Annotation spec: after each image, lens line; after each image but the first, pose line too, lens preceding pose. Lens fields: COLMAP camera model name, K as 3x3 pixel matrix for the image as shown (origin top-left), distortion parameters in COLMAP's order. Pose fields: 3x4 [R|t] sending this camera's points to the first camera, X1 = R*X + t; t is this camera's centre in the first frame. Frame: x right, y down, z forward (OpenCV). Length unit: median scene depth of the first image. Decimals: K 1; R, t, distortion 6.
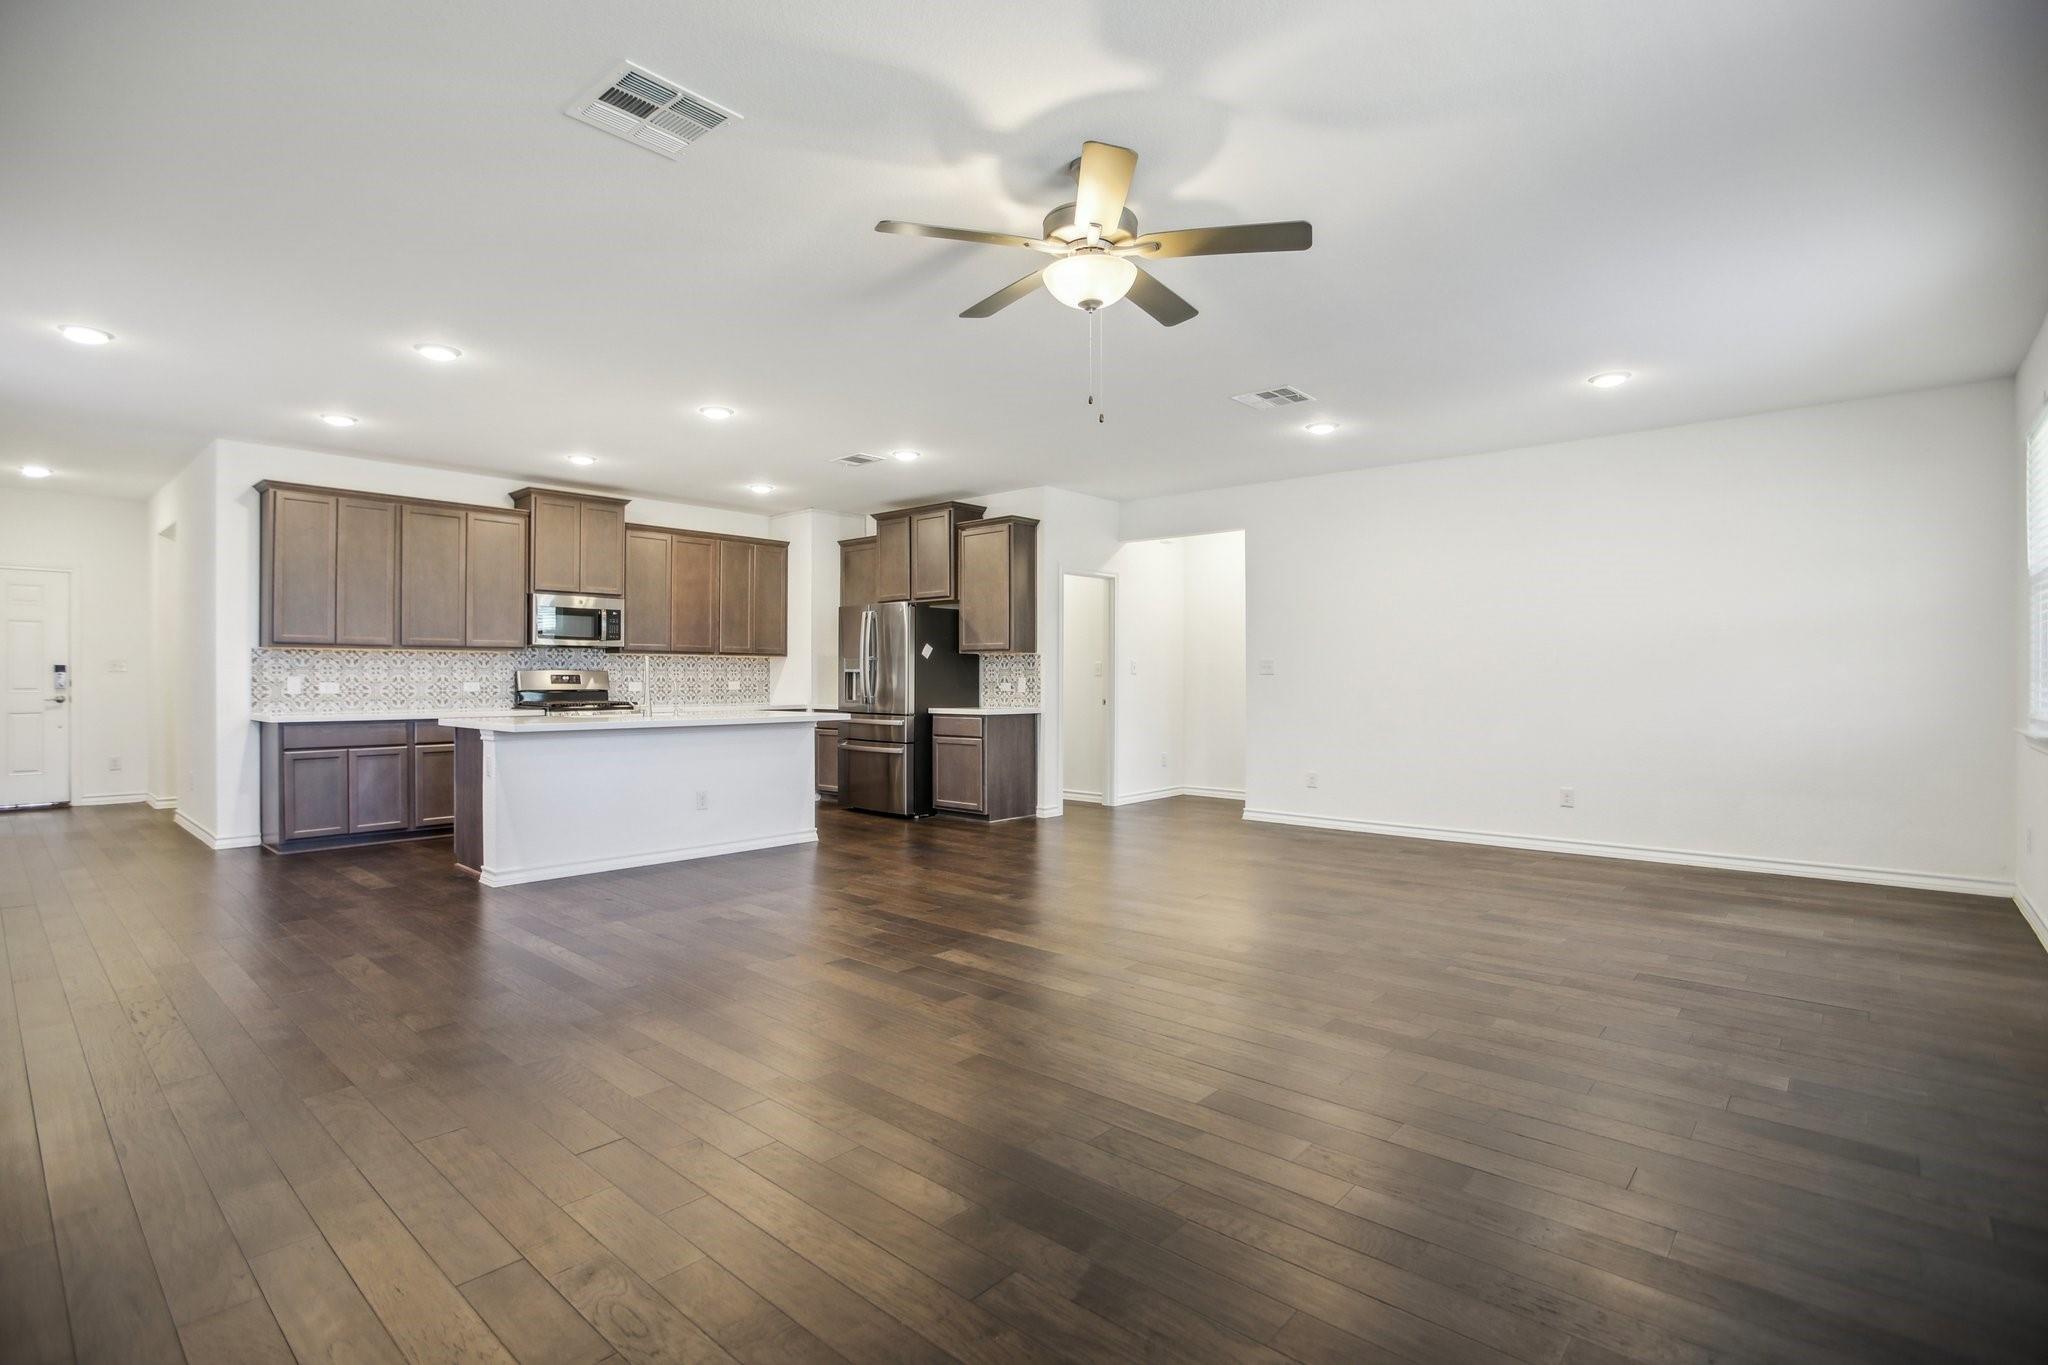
lens RADIAL K [[977.4, 0, 1040.6], [0, 977.4, 685.2], [0, 0, 1]] dist [-0.038533, 0.015971]
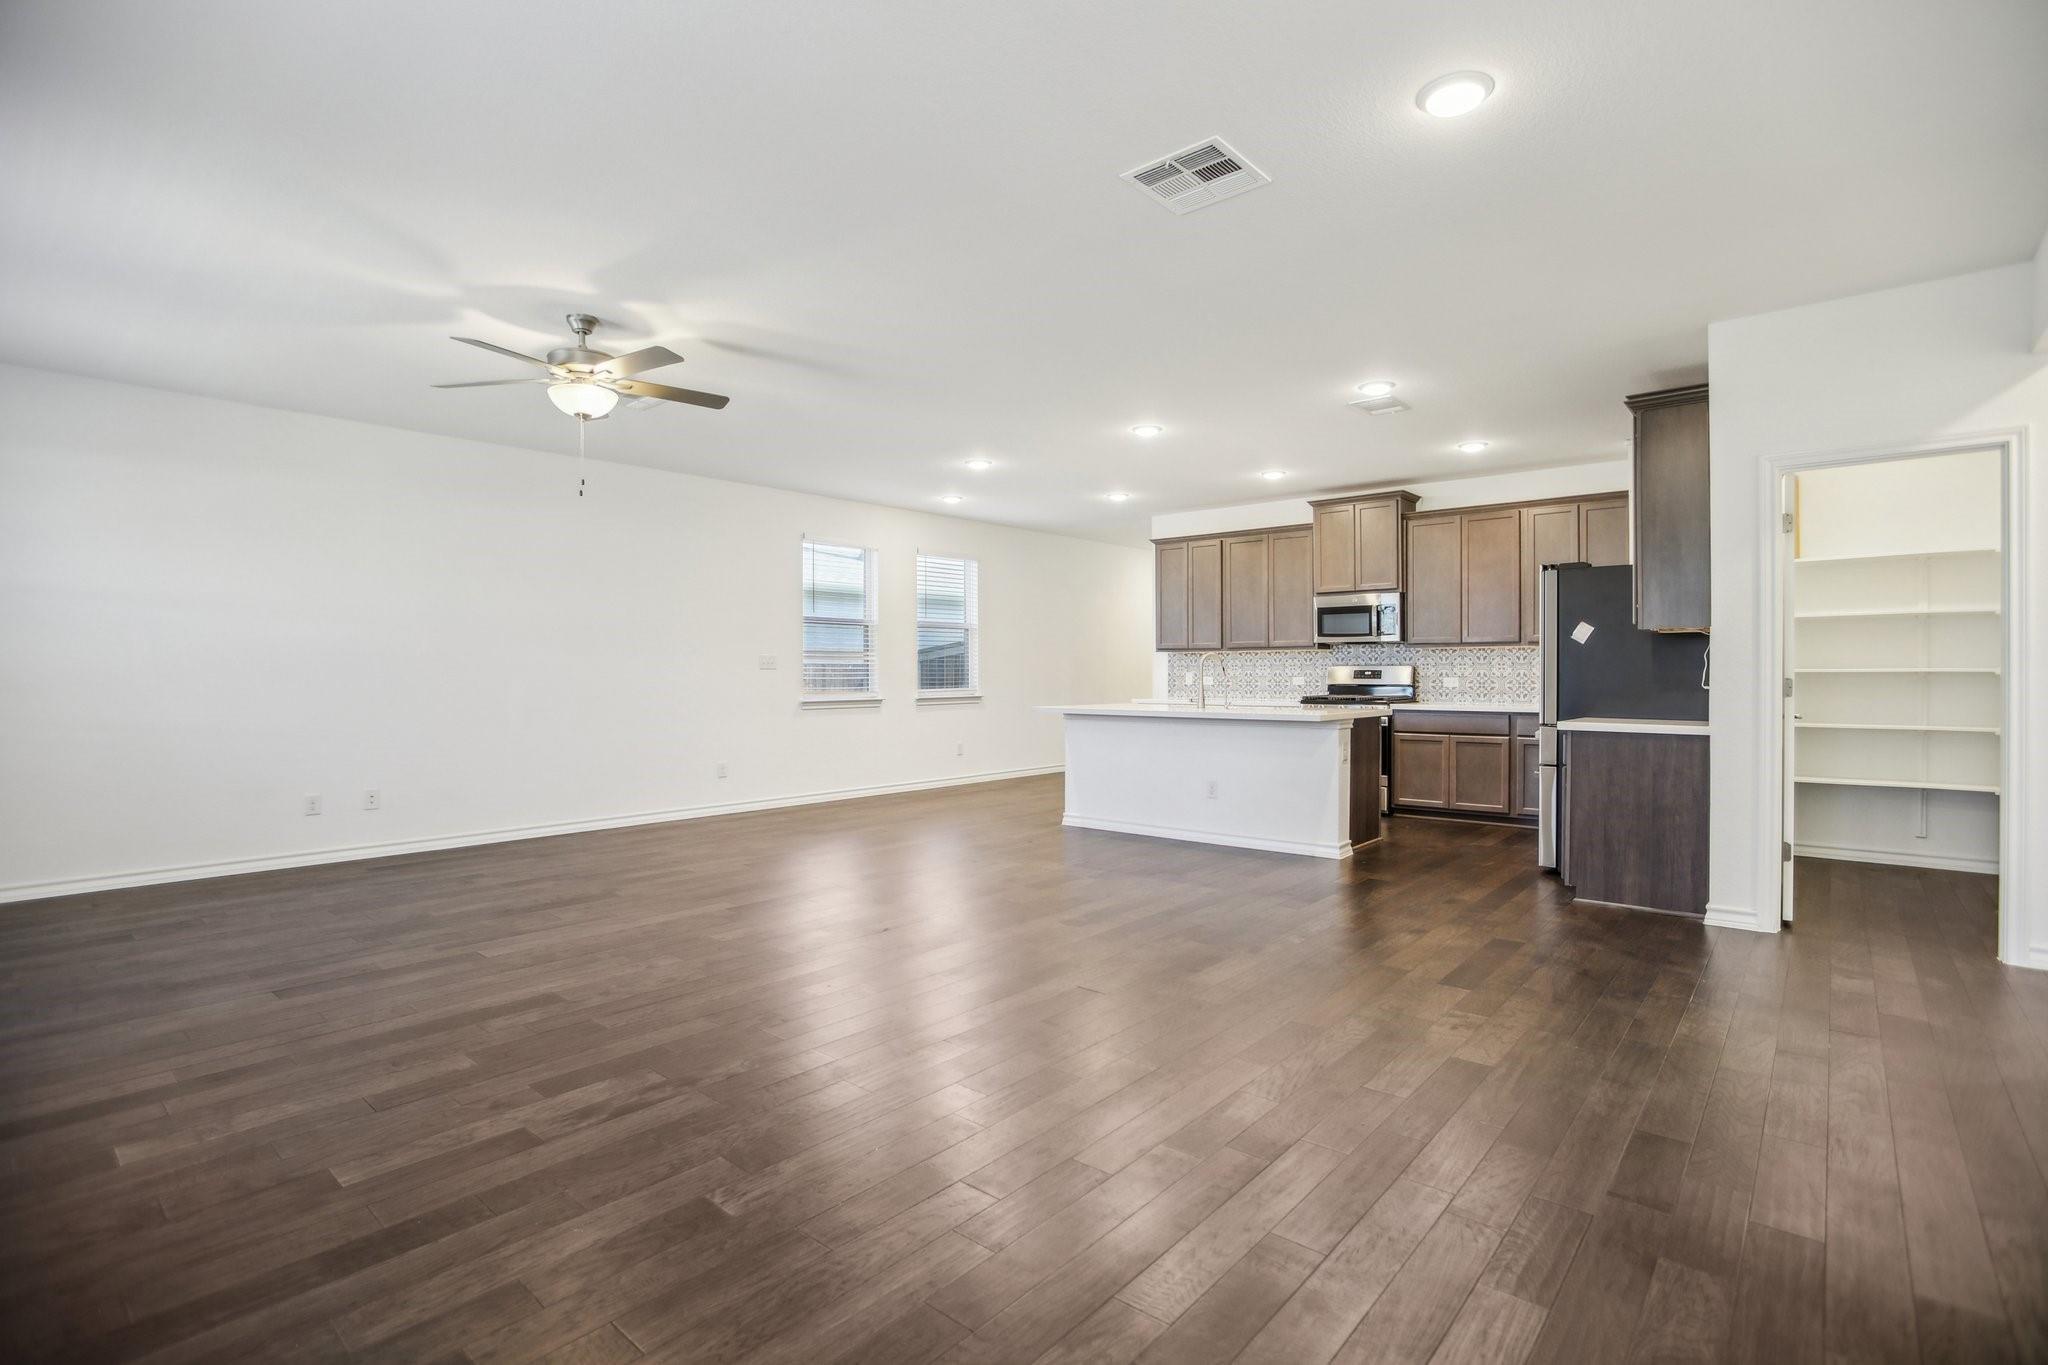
lens RADIAL K [[977.4, 0, 1014.0], [0, 977.4, 675.1], [0, 0, 1]] dist [-0.038533, 0.015971]
pose [[-0.008638, 0.000745, -0.999962, 0.584367], [-0.005968, 0.999982, 0.000796, -0.003809], [0.999945, 0.005975, -0.008634, 0.652076]]
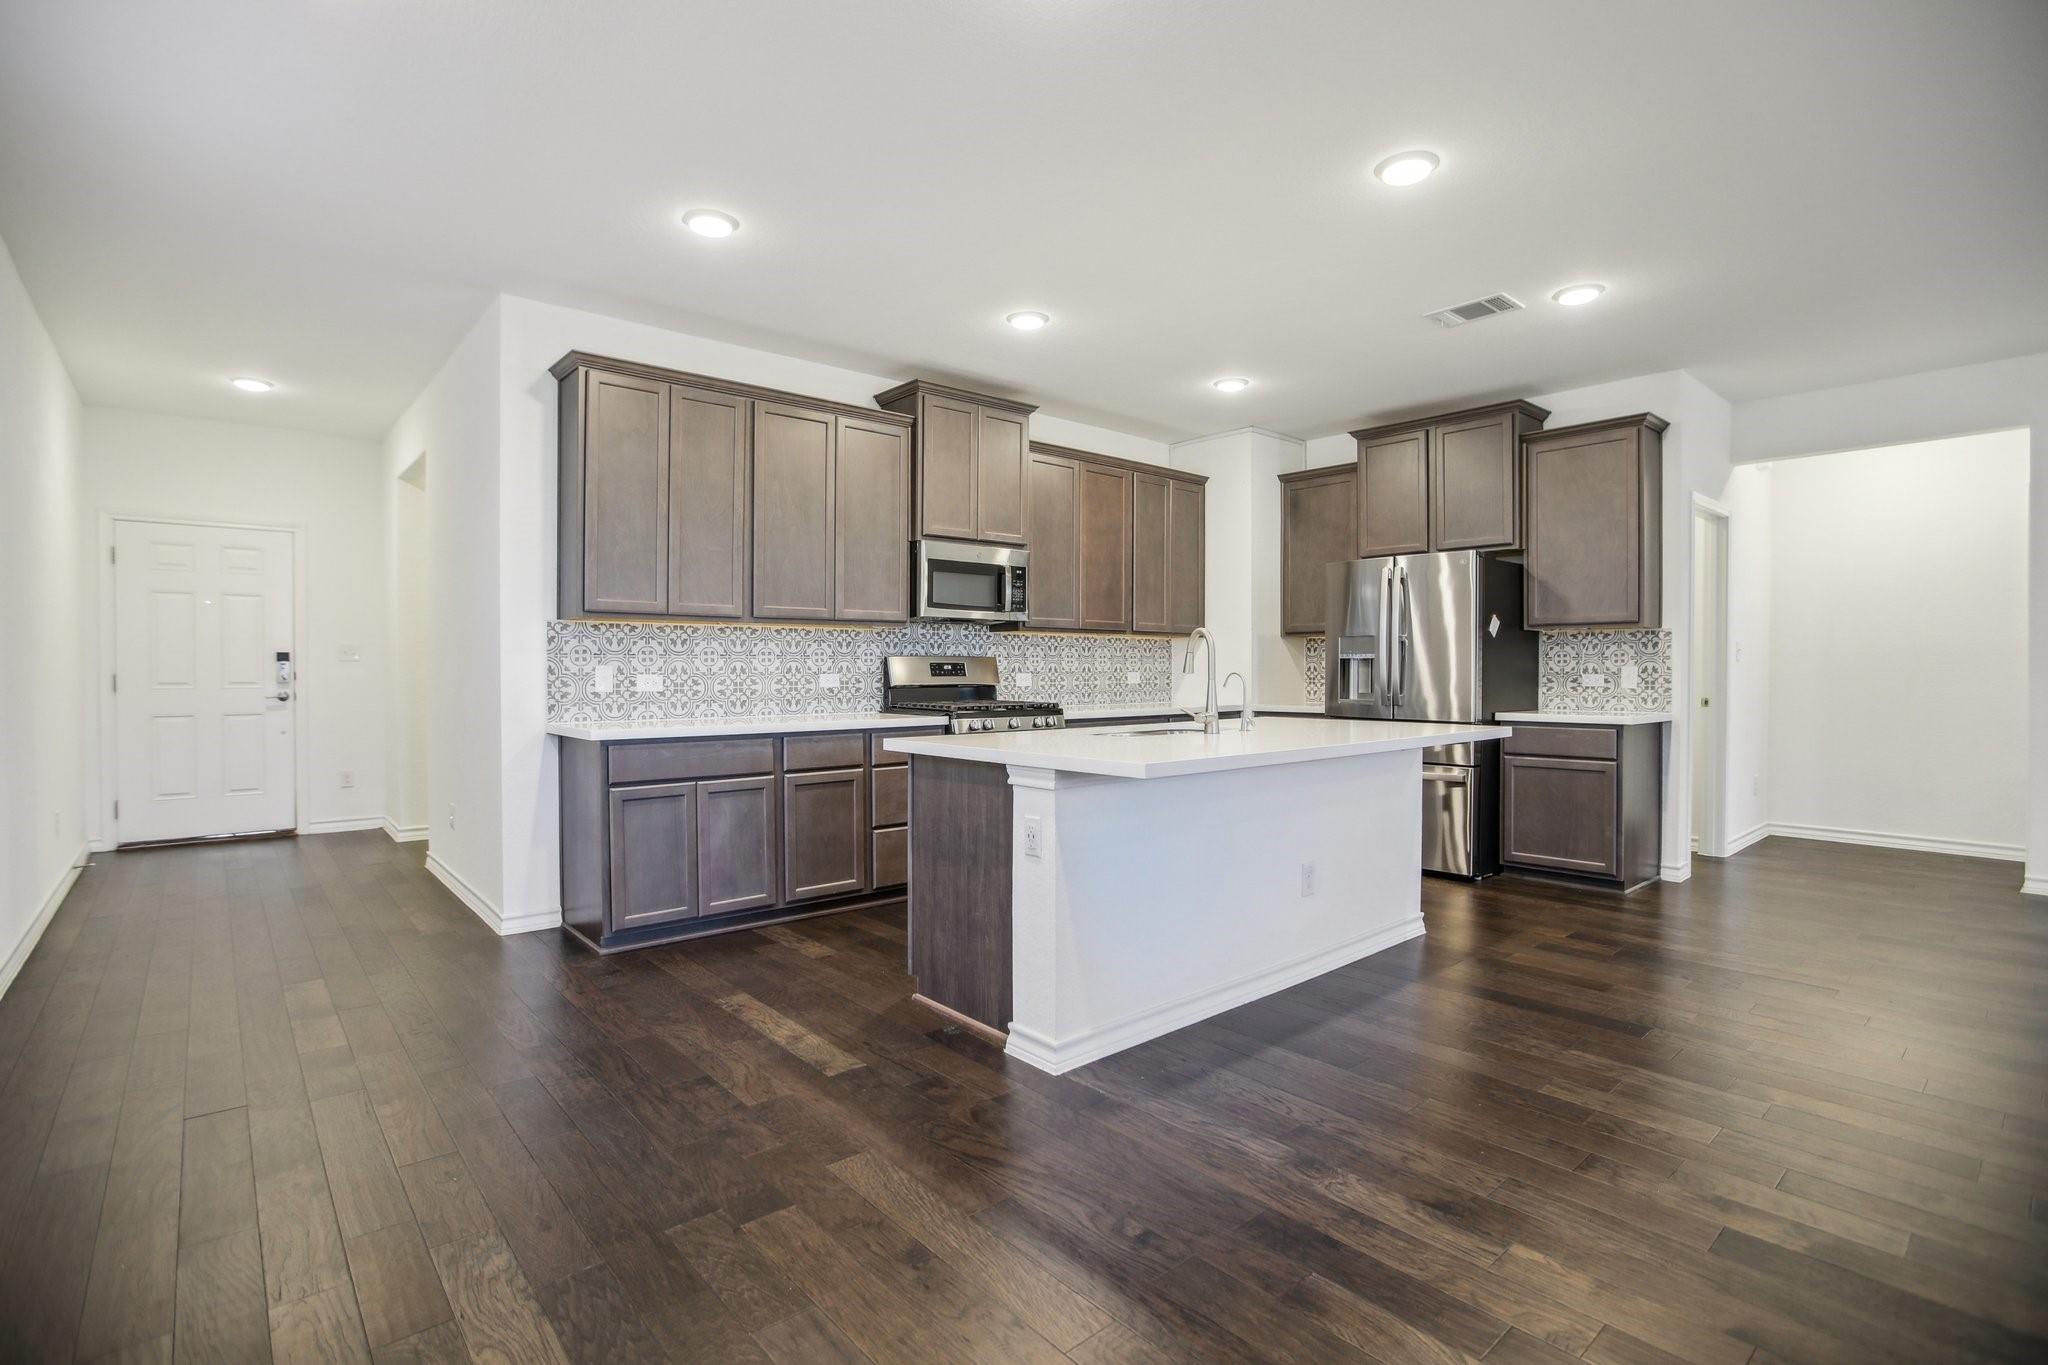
lens RADIAL K [[977.4, 0, 1060.2], [0, 977.4, 682.4], [0, 0, 1]] dist [-0.038533, 0.015971]
pose [[0.992885, -0.000079, -0.119080, -0.341153], [0.000869, 0.999978, 0.006580, -0.001368], [0.119077, -0.006637, 0.992863, 0.334713]]
